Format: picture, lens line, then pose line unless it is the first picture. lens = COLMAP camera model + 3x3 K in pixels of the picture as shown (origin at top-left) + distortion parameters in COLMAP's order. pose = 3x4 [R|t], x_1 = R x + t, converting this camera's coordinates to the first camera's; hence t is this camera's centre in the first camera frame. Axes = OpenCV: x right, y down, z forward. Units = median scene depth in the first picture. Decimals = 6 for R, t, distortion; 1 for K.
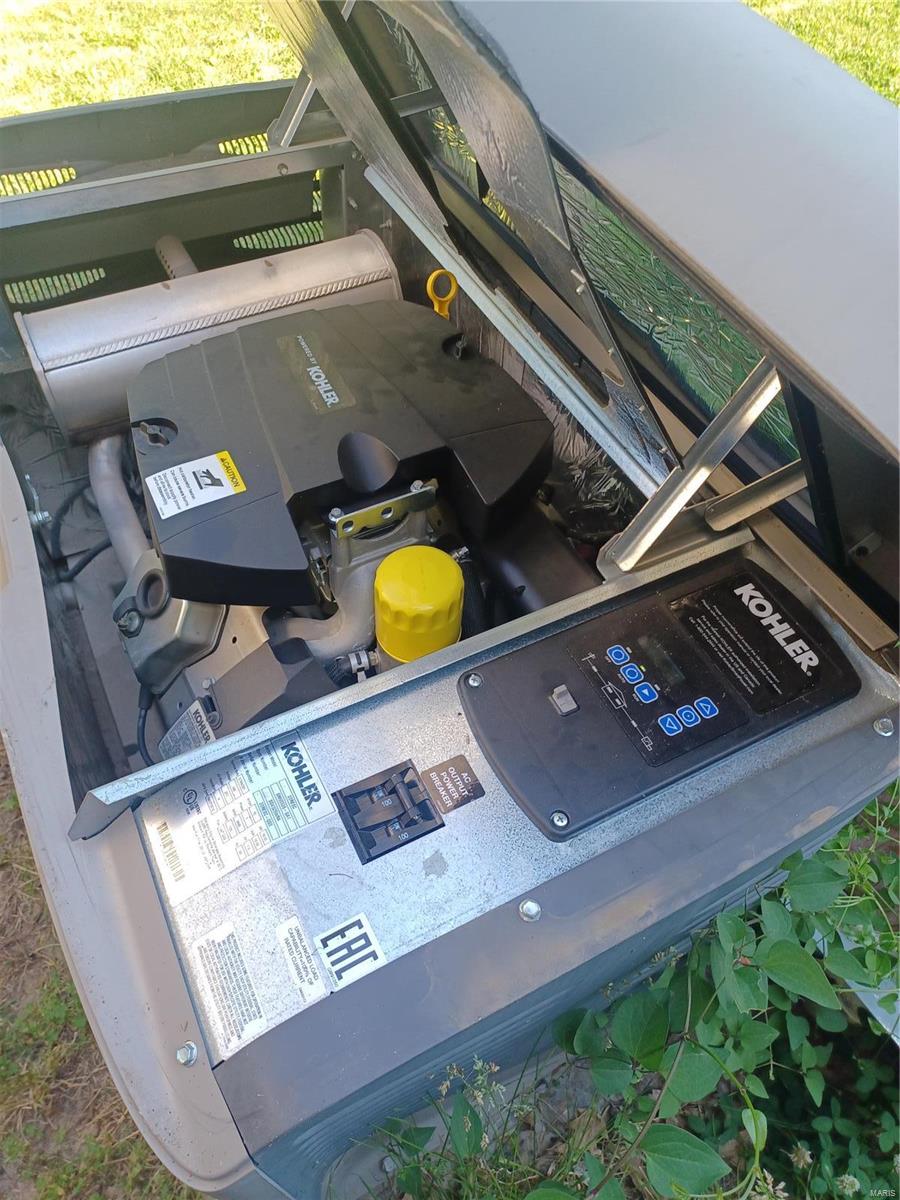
lens RADIAL K [[861.6, 0, 450.0], [0, 861.6, 600.0], [0, 0, 1]] dist [0.002638, 0.013260]
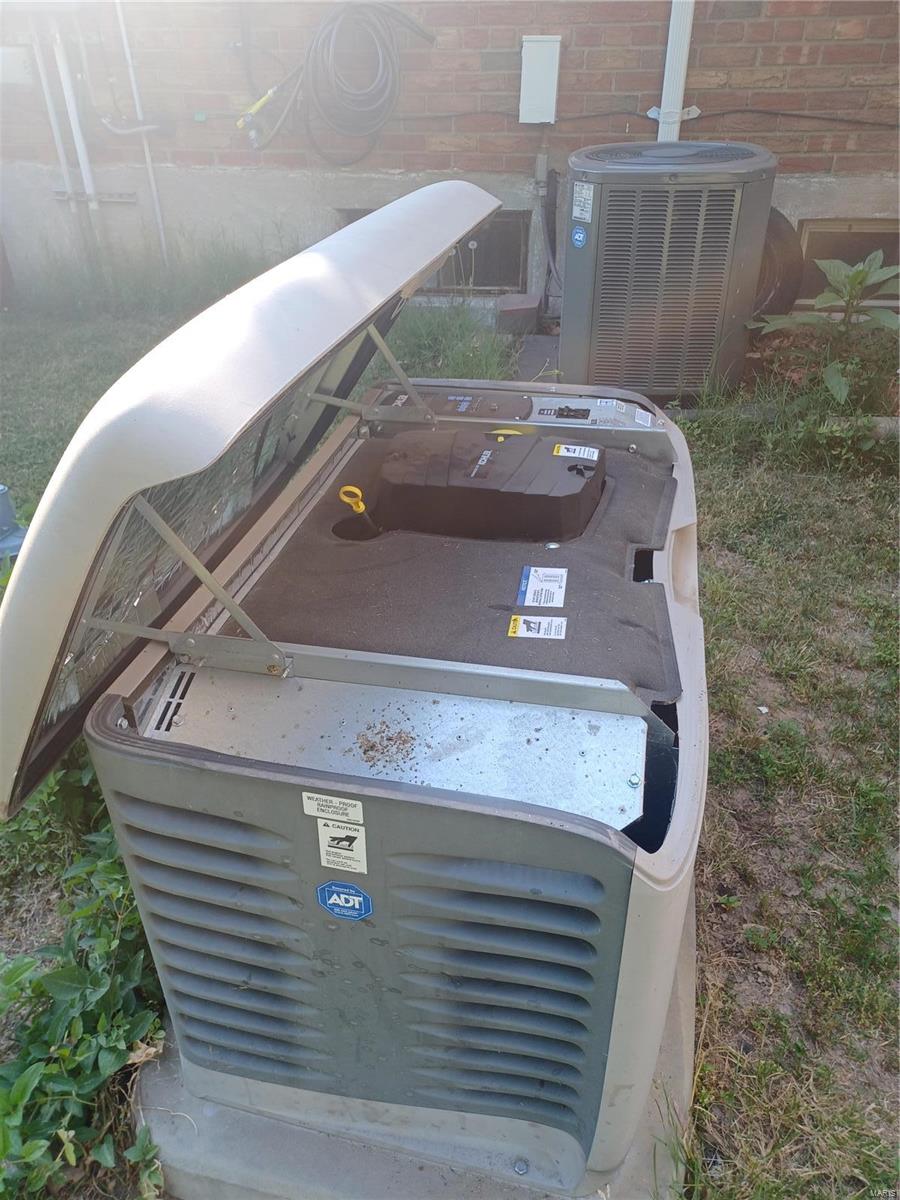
lens RADIAL K [[861.6, 0, 450.0], [0, 861.6, 600.0], [0, 0, 1]] dist [0.002638, 0.013260]
pose [[-0.782776, -0.349316, 0.515015, -1.230728], [0.478526, 0.191205, 0.857003, -1.942891], [-0.397838, 0.917289, 0.017486, 1.432299]]
